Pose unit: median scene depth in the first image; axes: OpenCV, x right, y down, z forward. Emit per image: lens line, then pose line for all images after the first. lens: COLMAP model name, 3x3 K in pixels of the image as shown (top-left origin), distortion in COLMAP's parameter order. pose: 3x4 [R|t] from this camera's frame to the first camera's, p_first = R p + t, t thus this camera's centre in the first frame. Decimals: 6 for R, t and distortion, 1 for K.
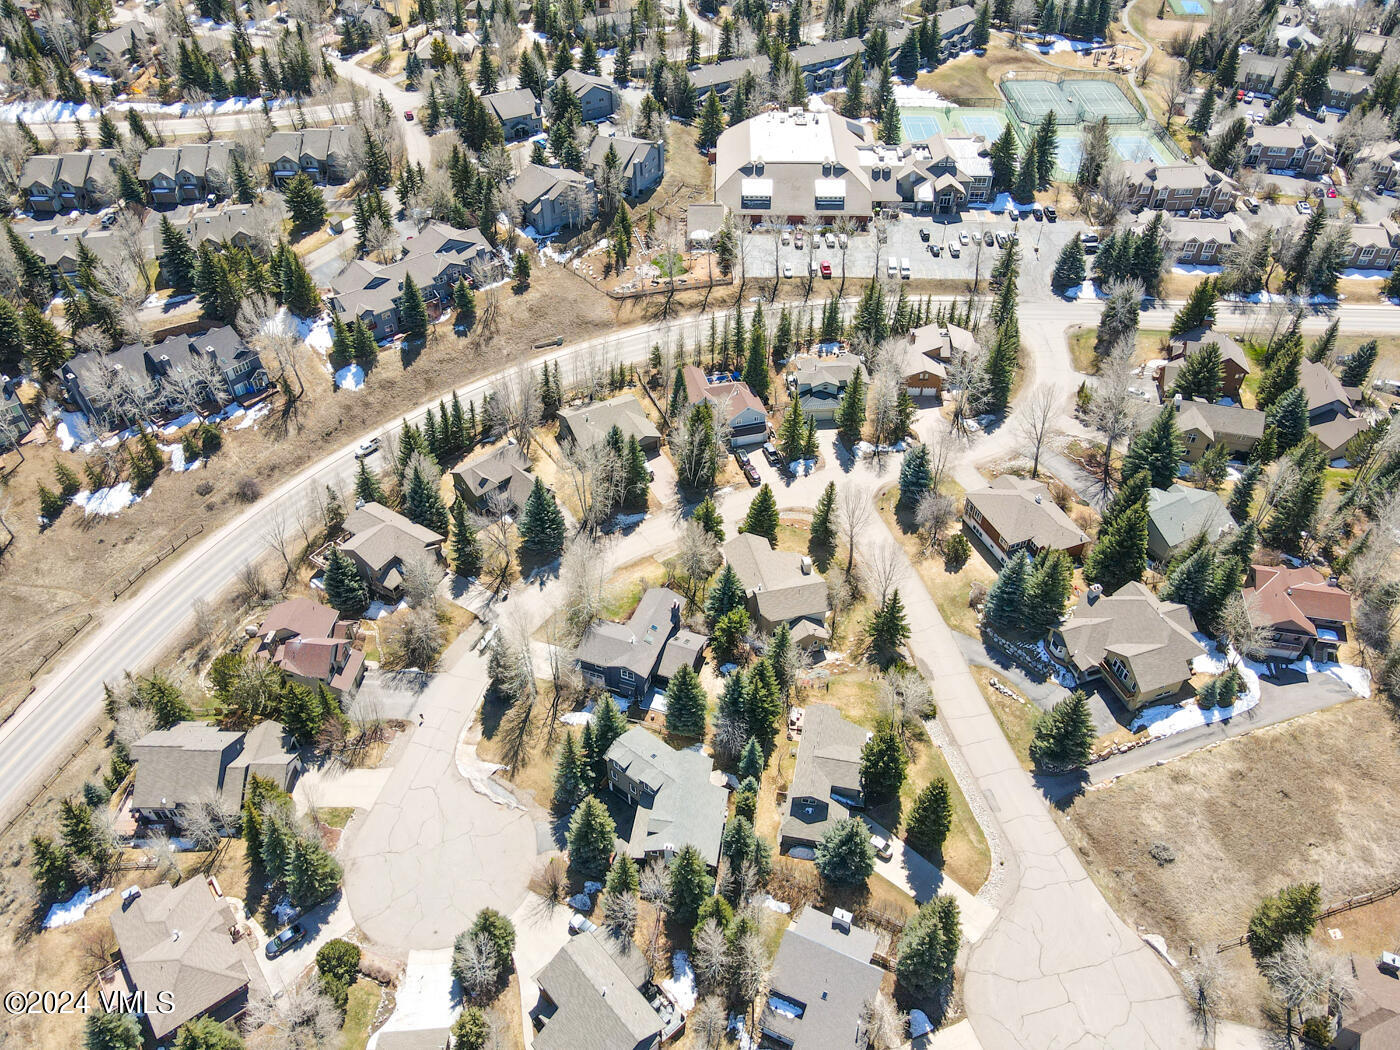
lens RADIAL K [[1008.1, 0, 700.0], [0, 1008.1, 525.0], [0, 0, 1]] dist [0.004550, 0.004046]
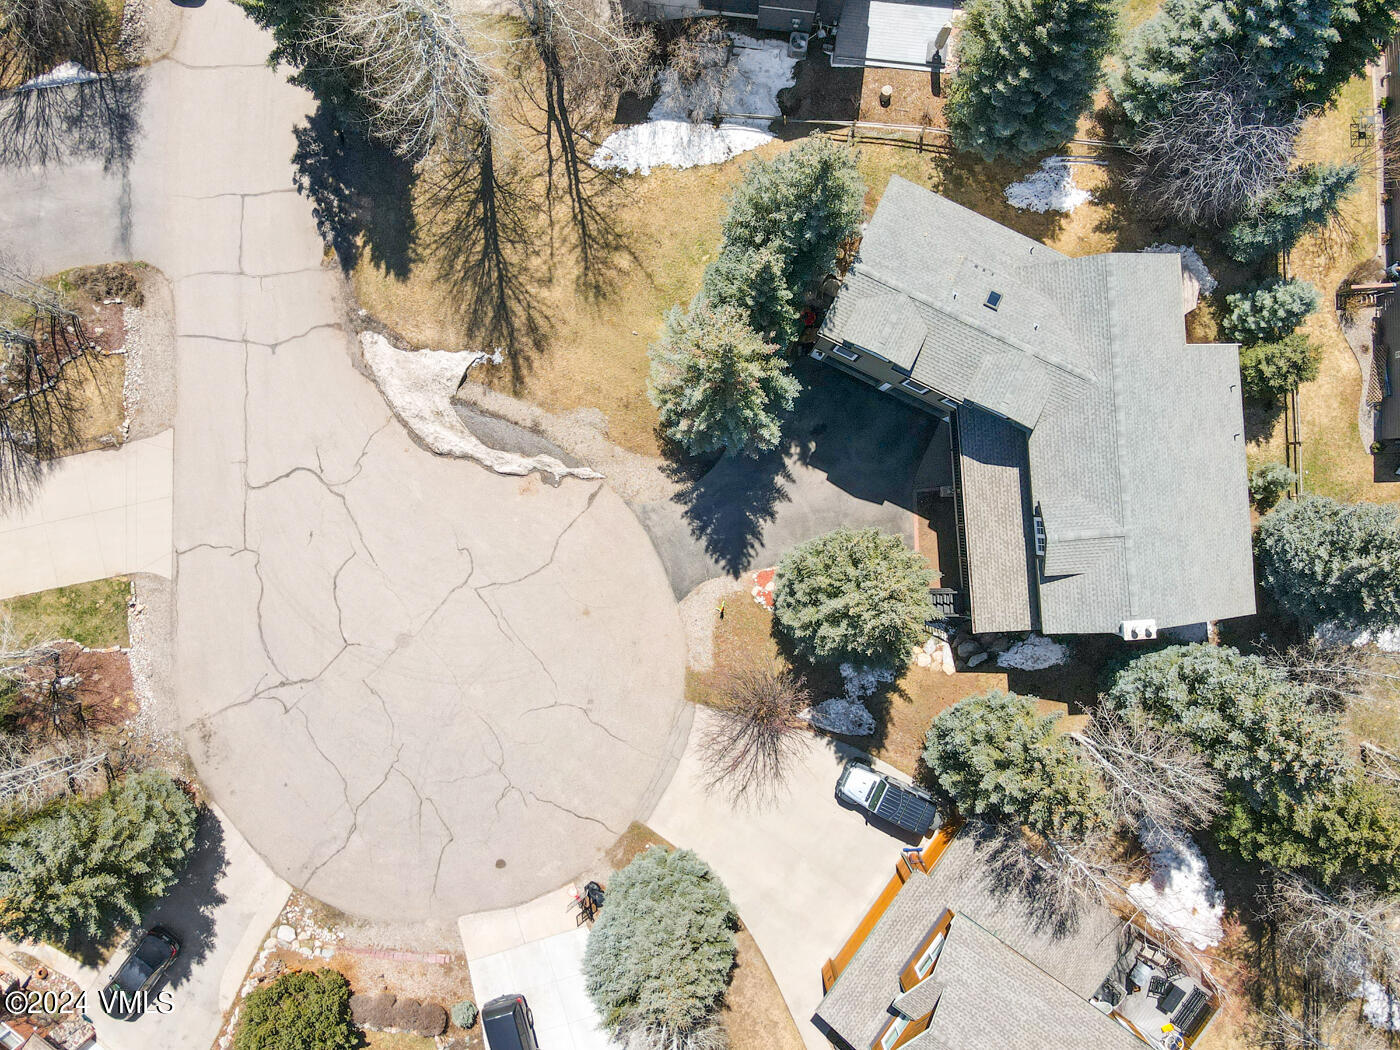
lens RADIAL K [[1008.1, 0, 700.0], [0, 1008.1, 525.0], [0, 0, 1]] dist [0.004550, 0.004046]
pose [[0.972476, -0.232649, -0.012811, -0.131862], [0.164177, 0.645172, 0.746190, 0.034807], [-0.165335, -0.727755, 0.665610, 0.719341]]
